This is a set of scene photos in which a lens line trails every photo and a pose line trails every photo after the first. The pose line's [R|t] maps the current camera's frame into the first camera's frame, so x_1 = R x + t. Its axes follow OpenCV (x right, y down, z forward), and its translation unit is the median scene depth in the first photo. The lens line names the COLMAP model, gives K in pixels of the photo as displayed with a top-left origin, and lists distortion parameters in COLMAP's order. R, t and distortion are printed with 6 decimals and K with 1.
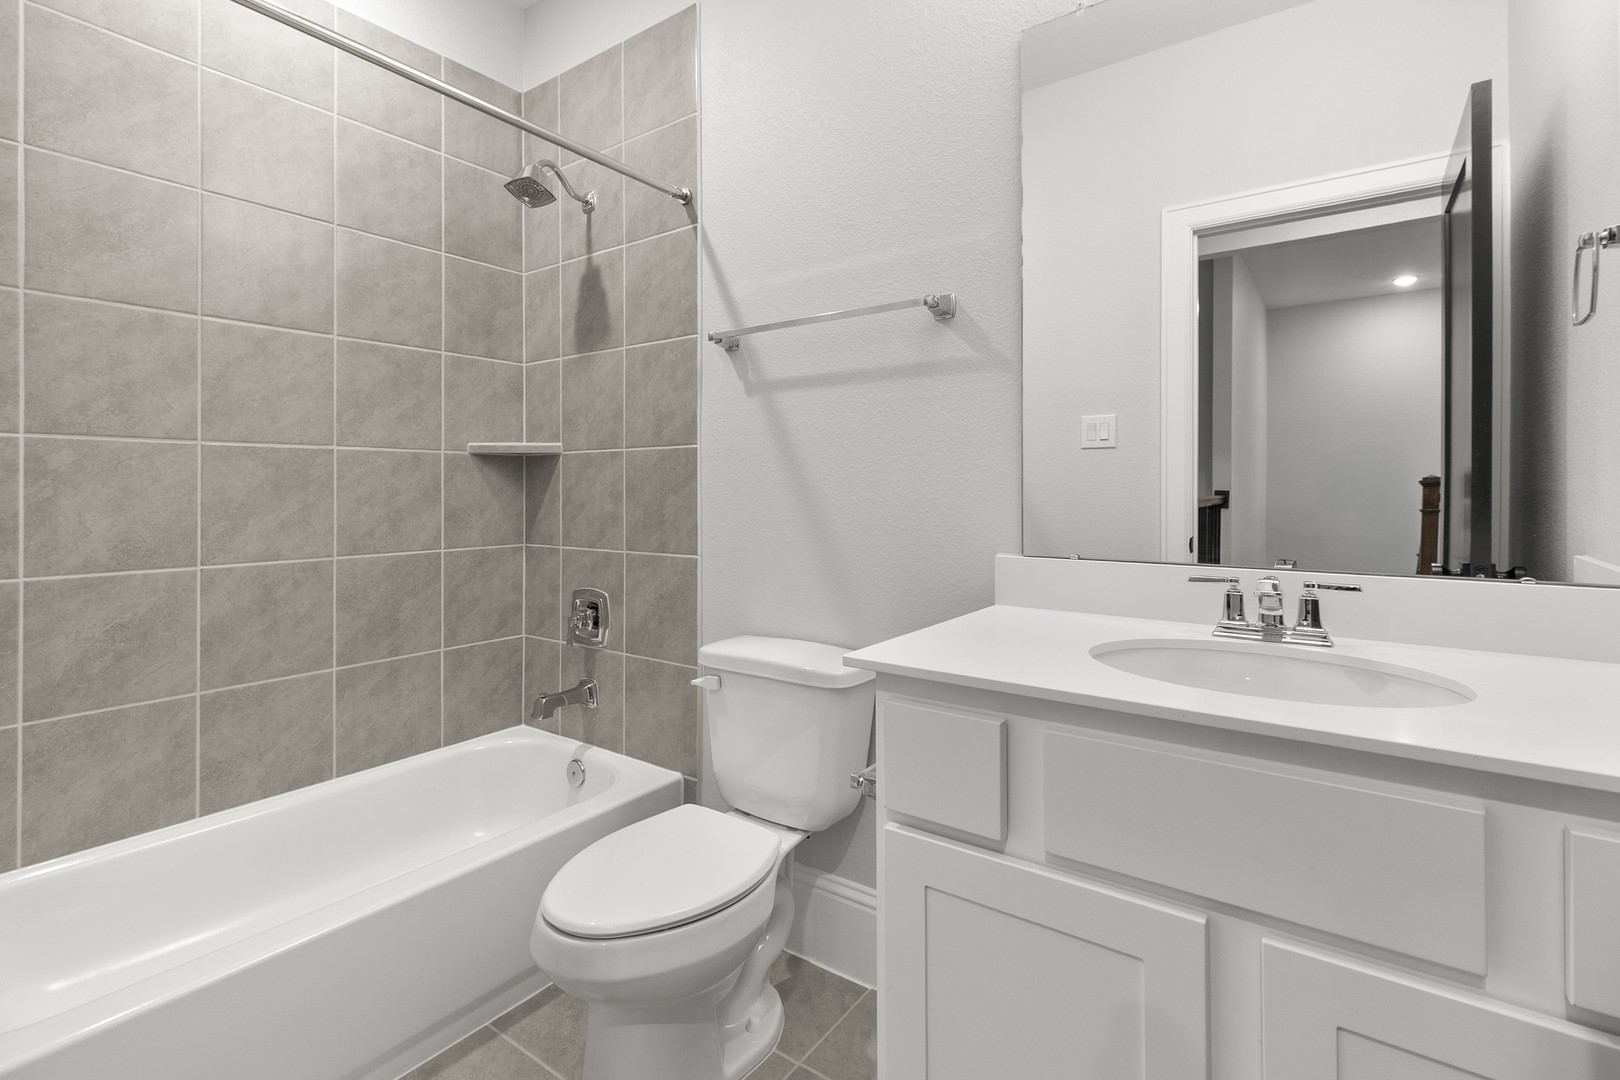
lens RADIAL K [[742.3, 0, 773.2], [0, 742.3, 489.2], [0, 0, 1]] dist [0.001264, 0.000412]
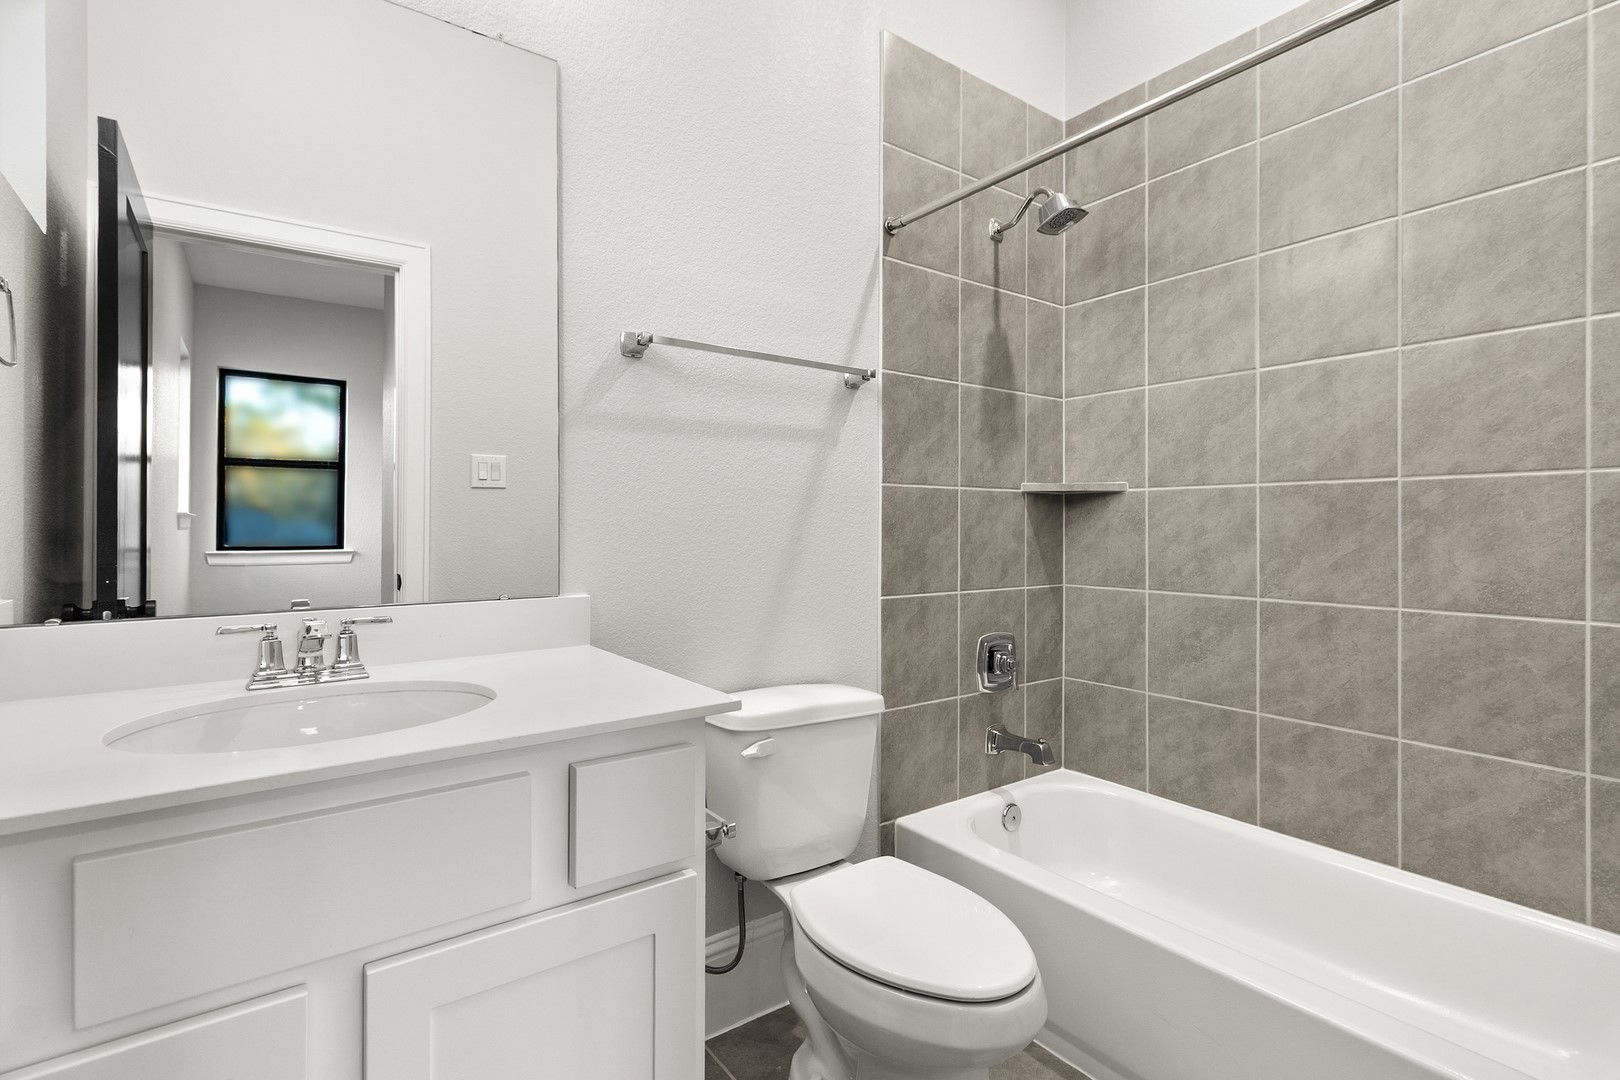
lens RADIAL K [[769.0, 0, 805.7], [0, 769.0, 523.8], [0, 0, 1]] dist [0.015201, -0.000162]
pose [[-0.306887, -0.003567, -0.951739, 0.485681], [-0.000994, 0.999994, -0.003428, -0.001100], [0.951745, -0.000106, -0.306889, 0.662607]]
